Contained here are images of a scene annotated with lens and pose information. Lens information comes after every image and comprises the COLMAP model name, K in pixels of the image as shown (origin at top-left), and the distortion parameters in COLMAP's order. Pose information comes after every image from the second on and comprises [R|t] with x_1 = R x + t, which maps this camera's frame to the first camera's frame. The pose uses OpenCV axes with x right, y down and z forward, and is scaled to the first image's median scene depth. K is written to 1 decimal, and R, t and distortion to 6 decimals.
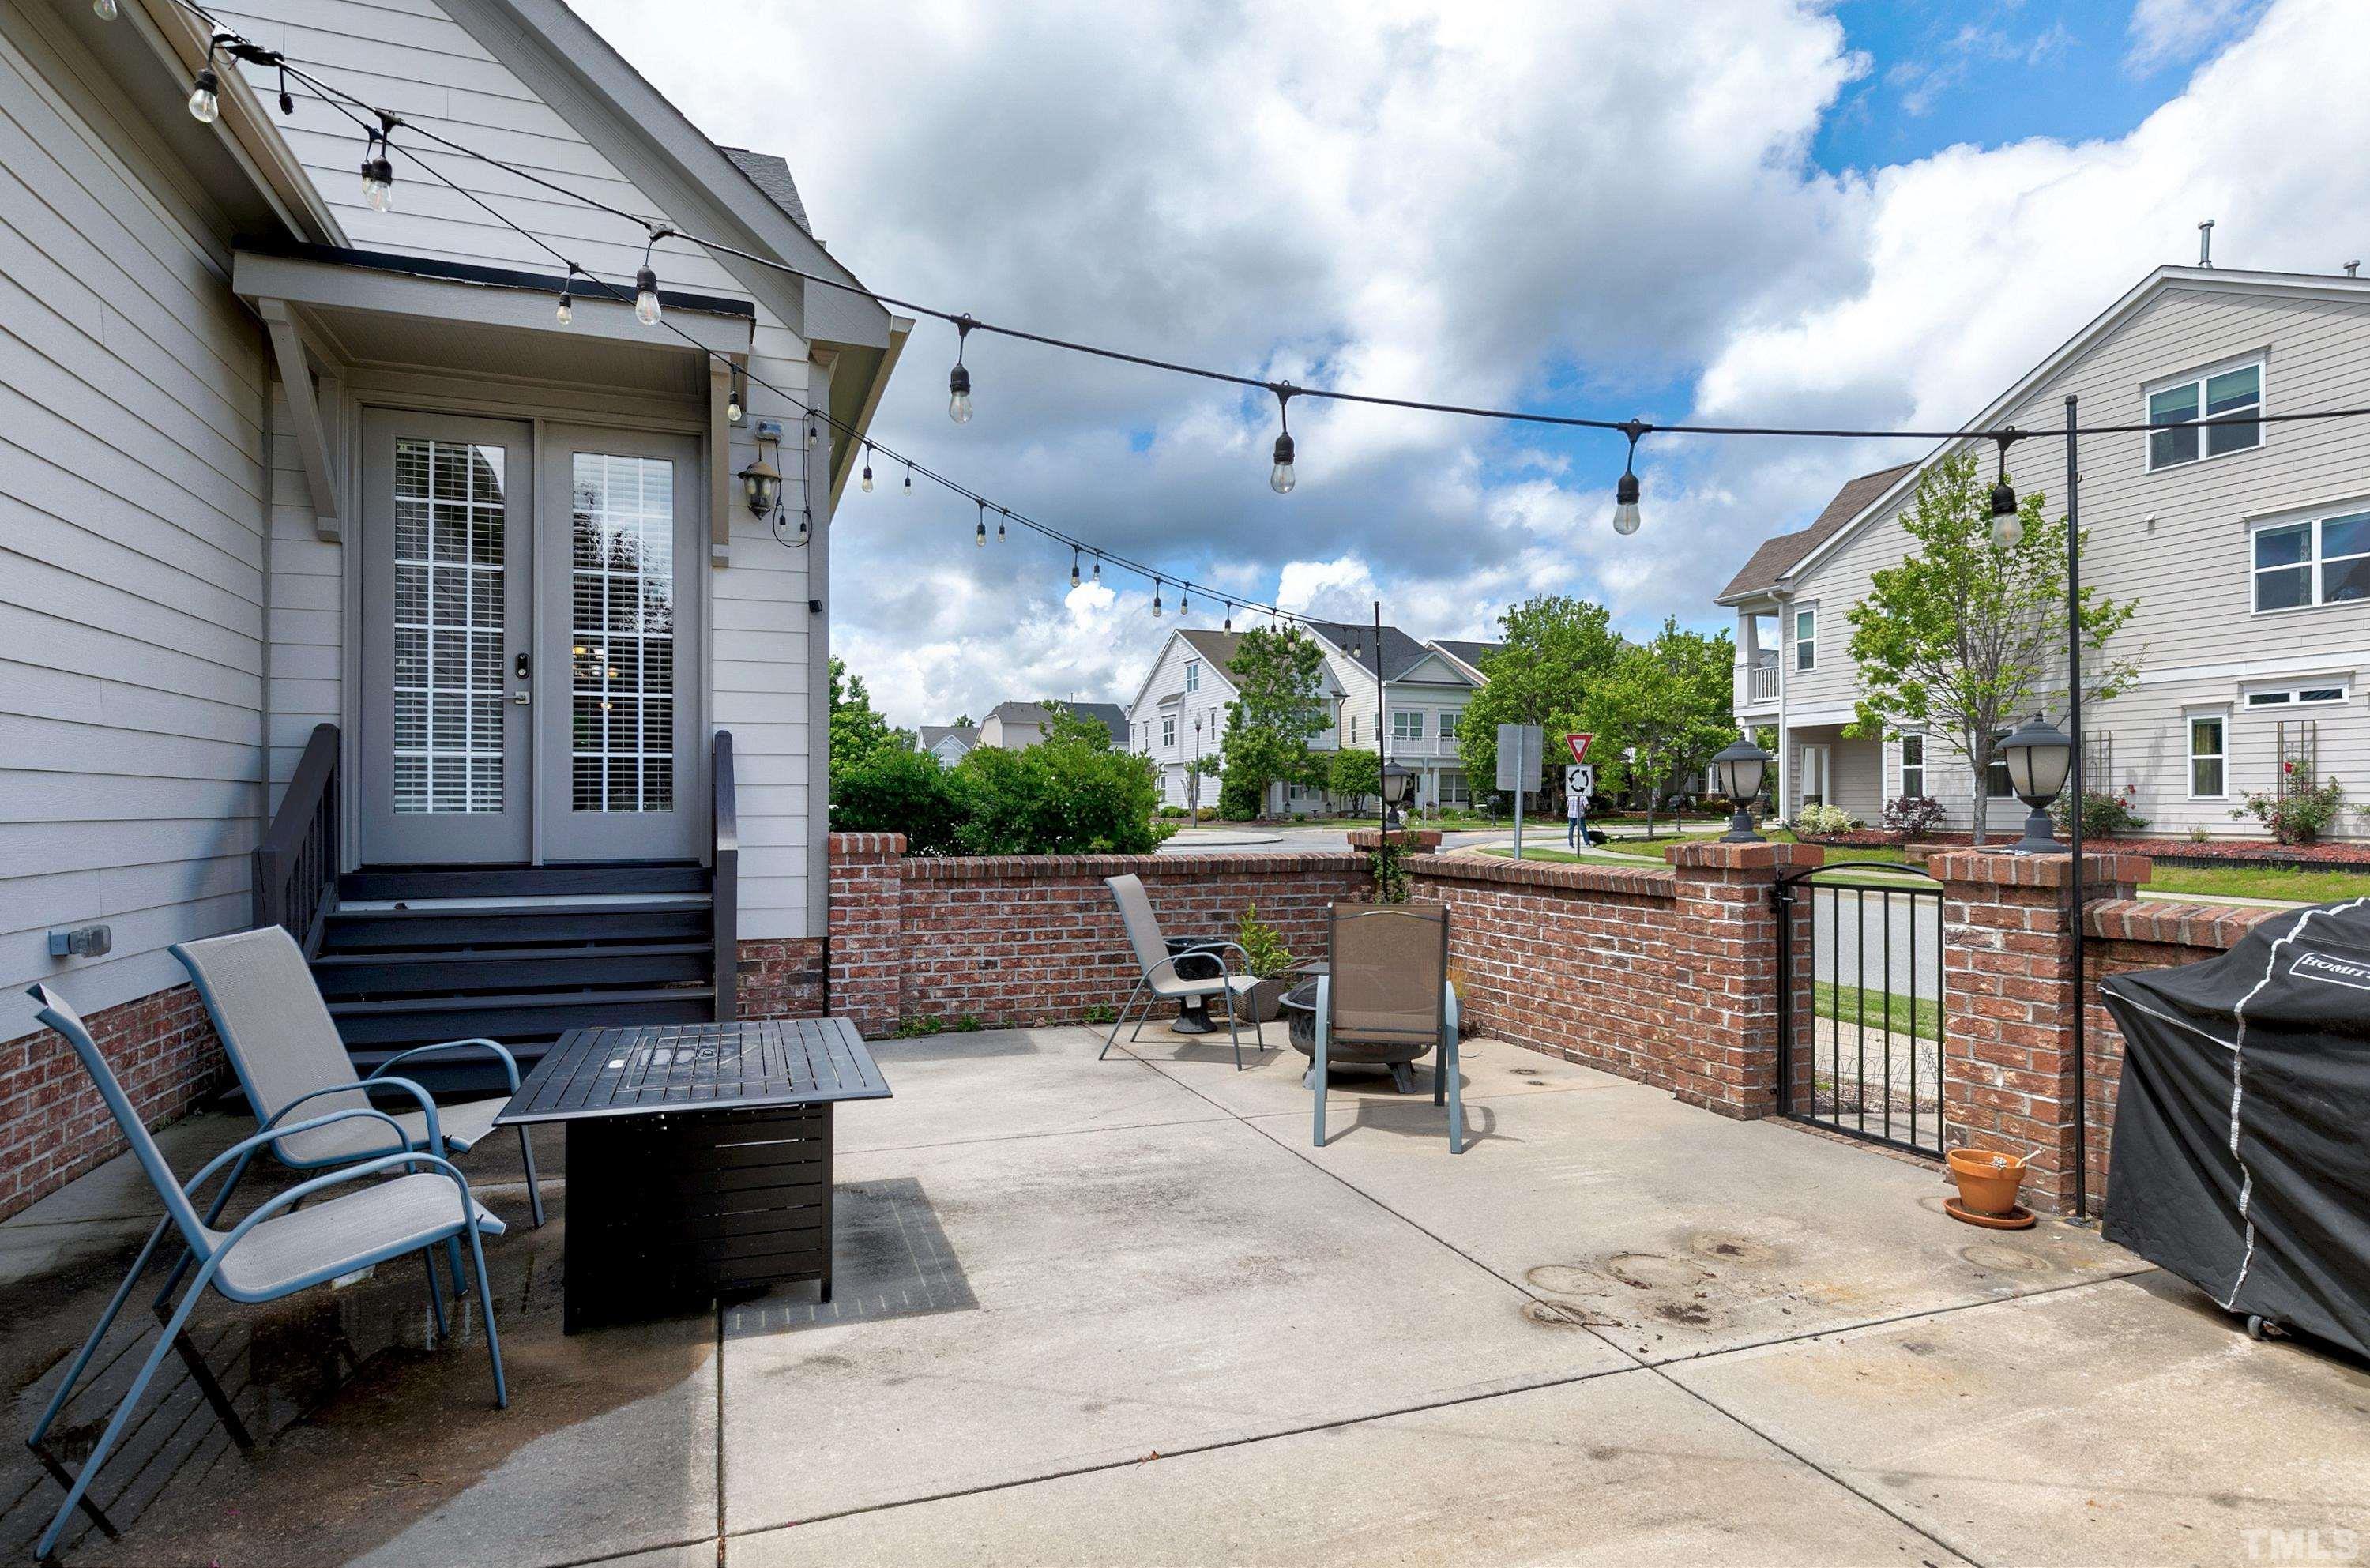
lens RADIAL K [[1251.6, 0, 1182.6], [0, 1251.6, 809.1], [0, 0, 1]] dist [0.000618, -0.000431]
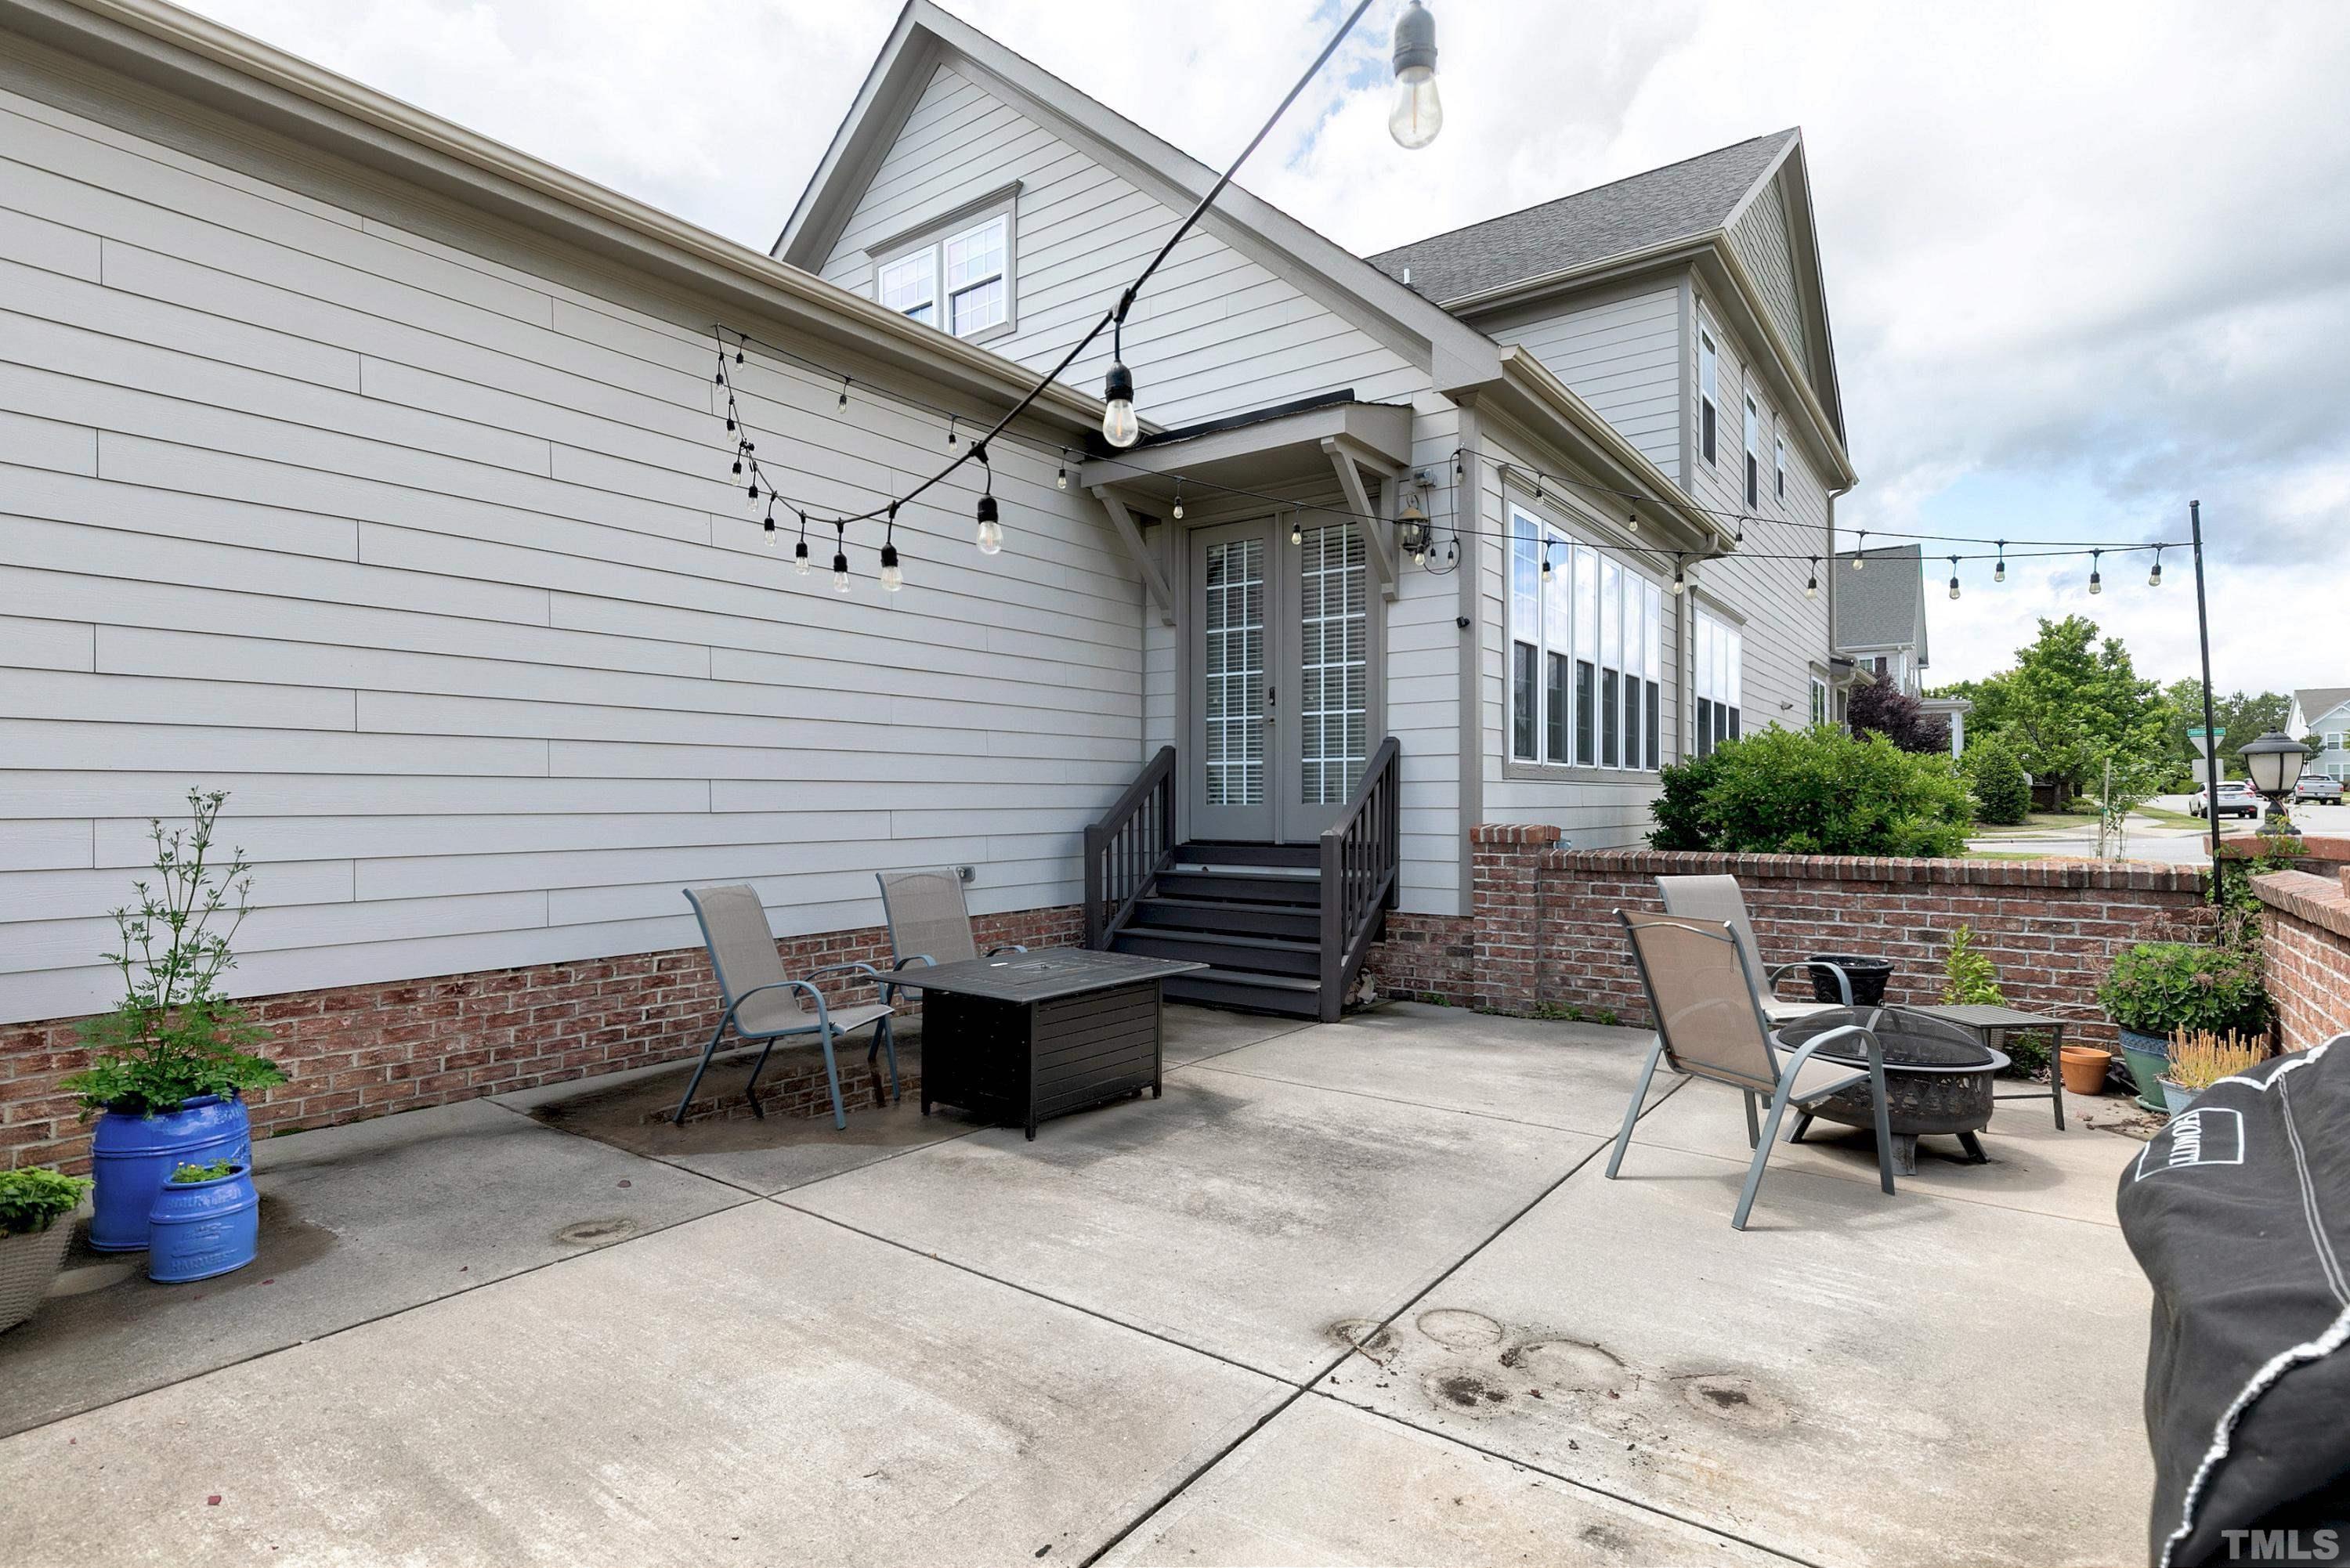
lens RADIAL K [[1252.9, 0, 1175.0], [0, 1252.9, 784.0], [0, 0, 1]] dist [-0.000277, -0.000546]
pose [[0.515586, -0.010768, -0.856770, 0.803099], [0.000090, 0.999922, -0.012512, -0.003705], [0.856838, 0.006374, 0.515547, 0.292497]]
